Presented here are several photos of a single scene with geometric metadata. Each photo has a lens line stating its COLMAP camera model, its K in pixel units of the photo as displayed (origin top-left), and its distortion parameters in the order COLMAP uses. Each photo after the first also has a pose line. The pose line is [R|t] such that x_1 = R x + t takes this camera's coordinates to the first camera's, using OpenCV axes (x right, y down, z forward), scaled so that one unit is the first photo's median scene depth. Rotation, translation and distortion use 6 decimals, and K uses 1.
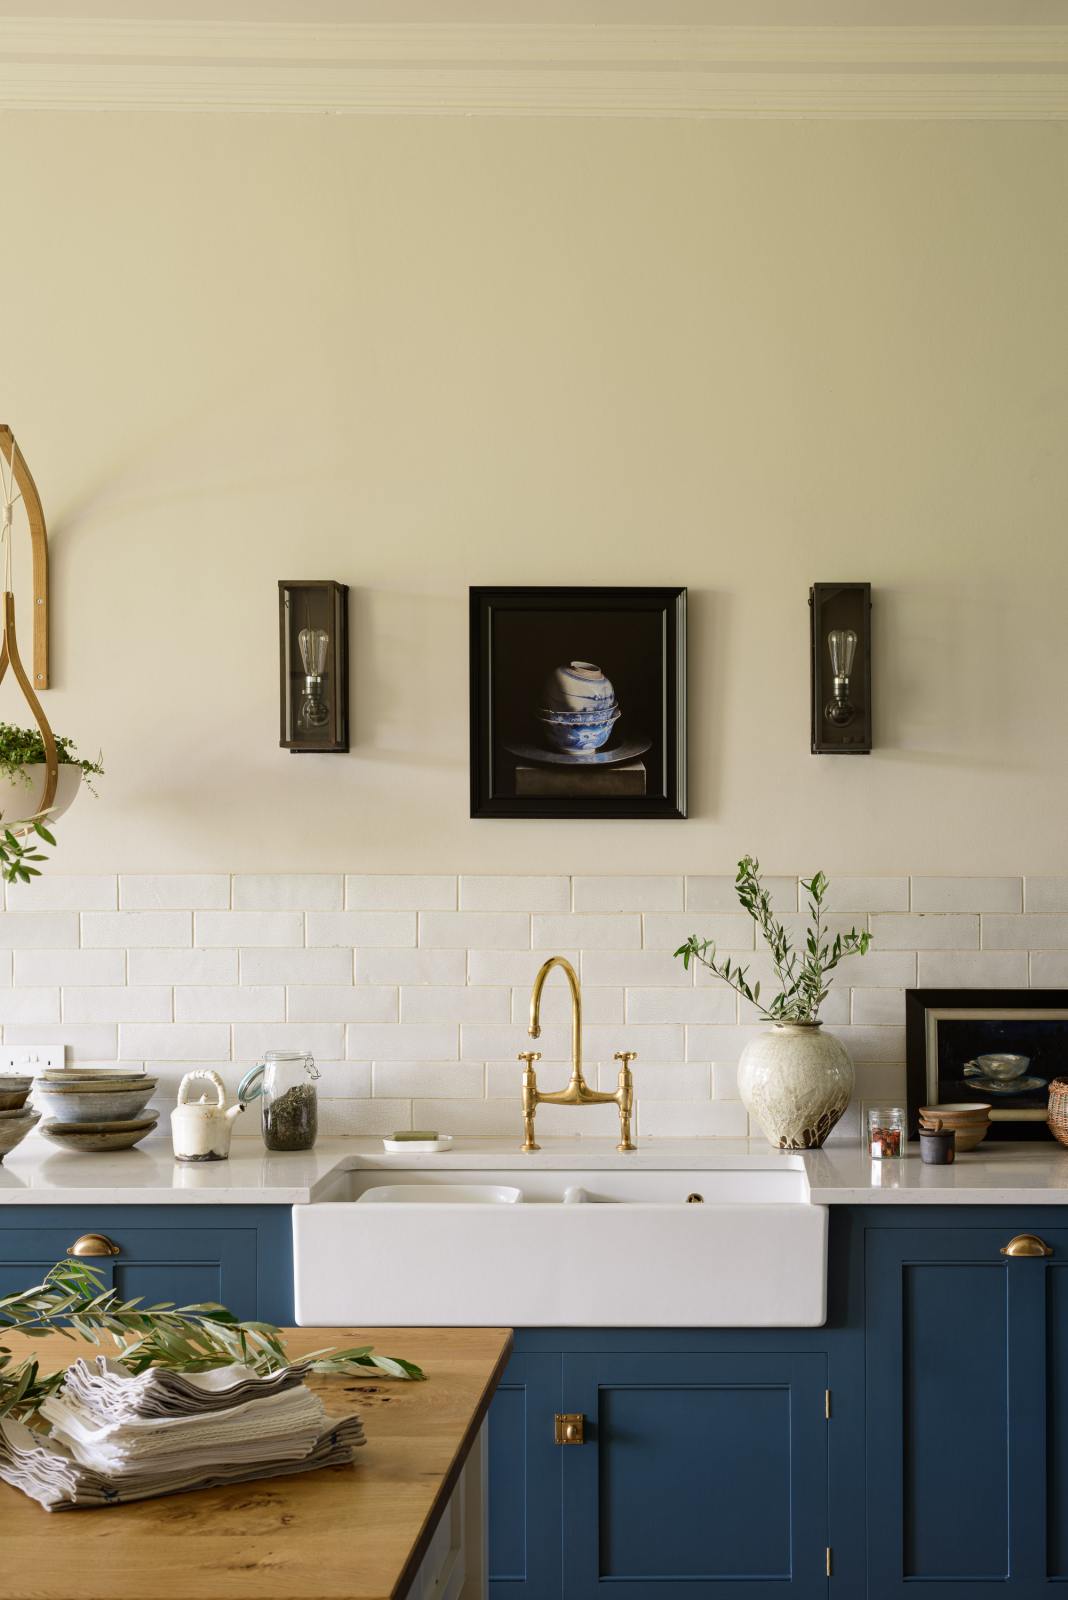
lens RADIAL K [[2331.7, 0, 710.9], [0, 2331.7, 818.6], [0, 0, 1]] dist [0.006556, 0.011848]
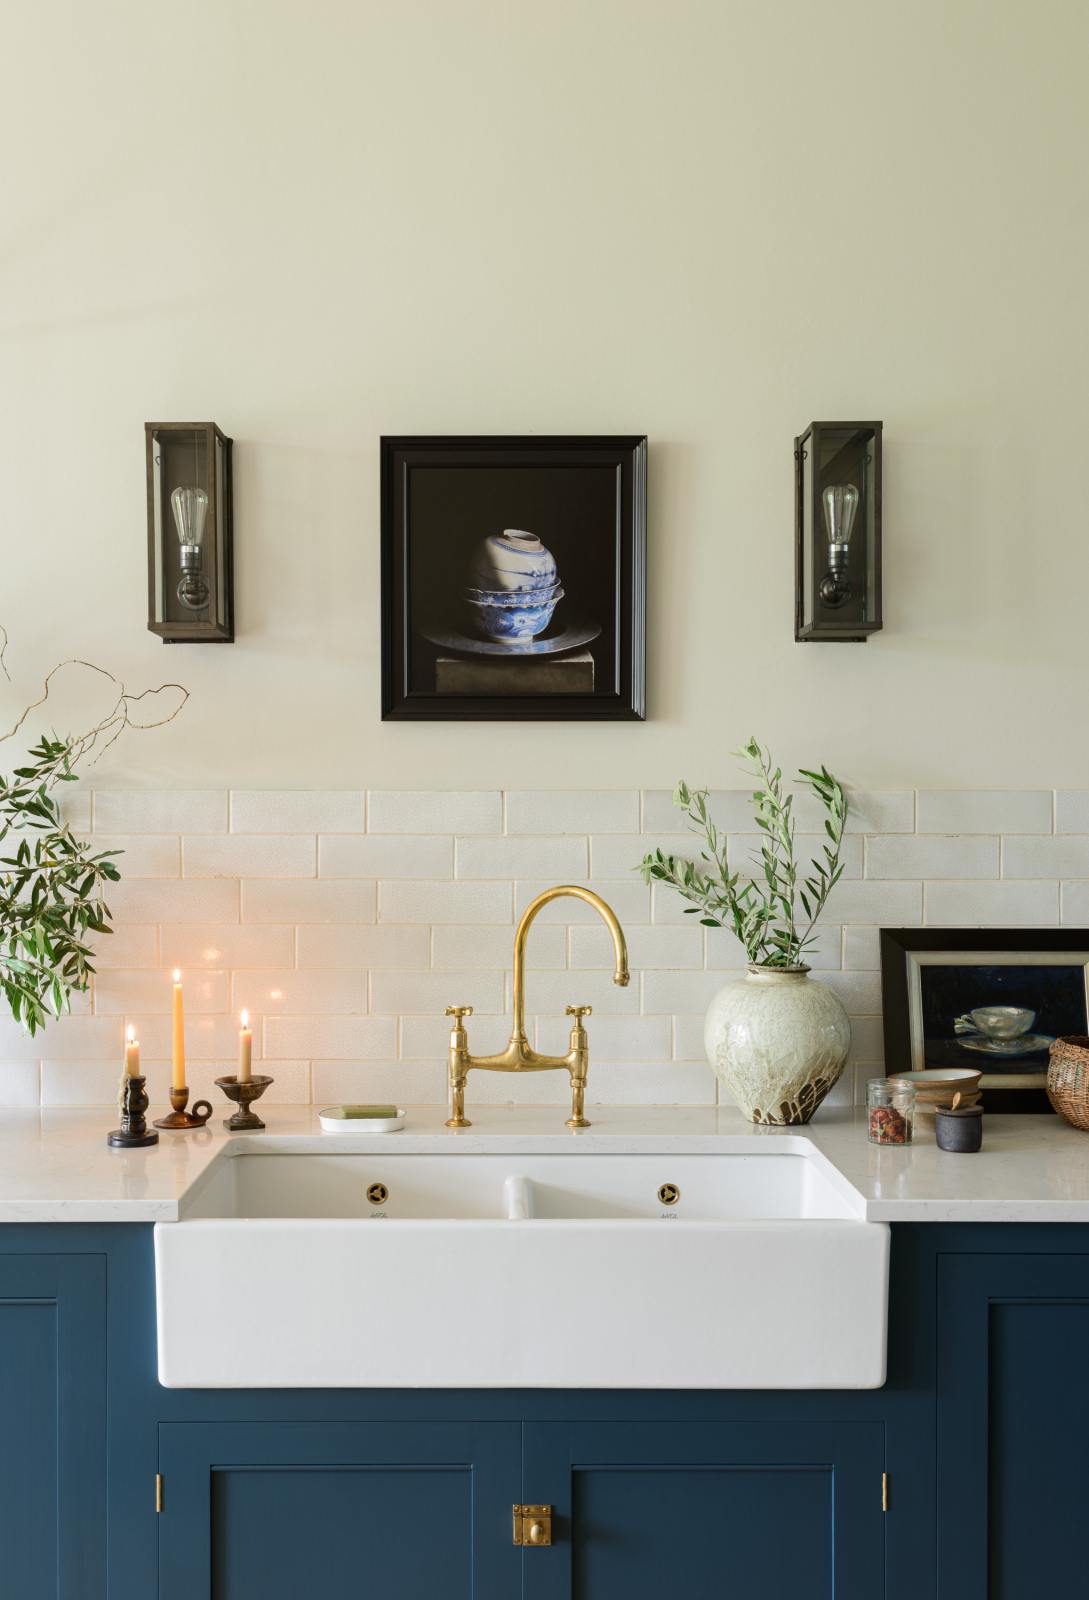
lens RADIAL K [[1608.4, 0, 481.1], [0, 1608.4, 845.6], [0, 0, 1]] dist [0.066467, -0.211956]
pose [[0.999946, -0.000320, -0.010429, -0.062089], [0.000500, 0.999852, 0.017214, 0.034271], [0.010422, -0.017219, 0.999797, 0.431241]]
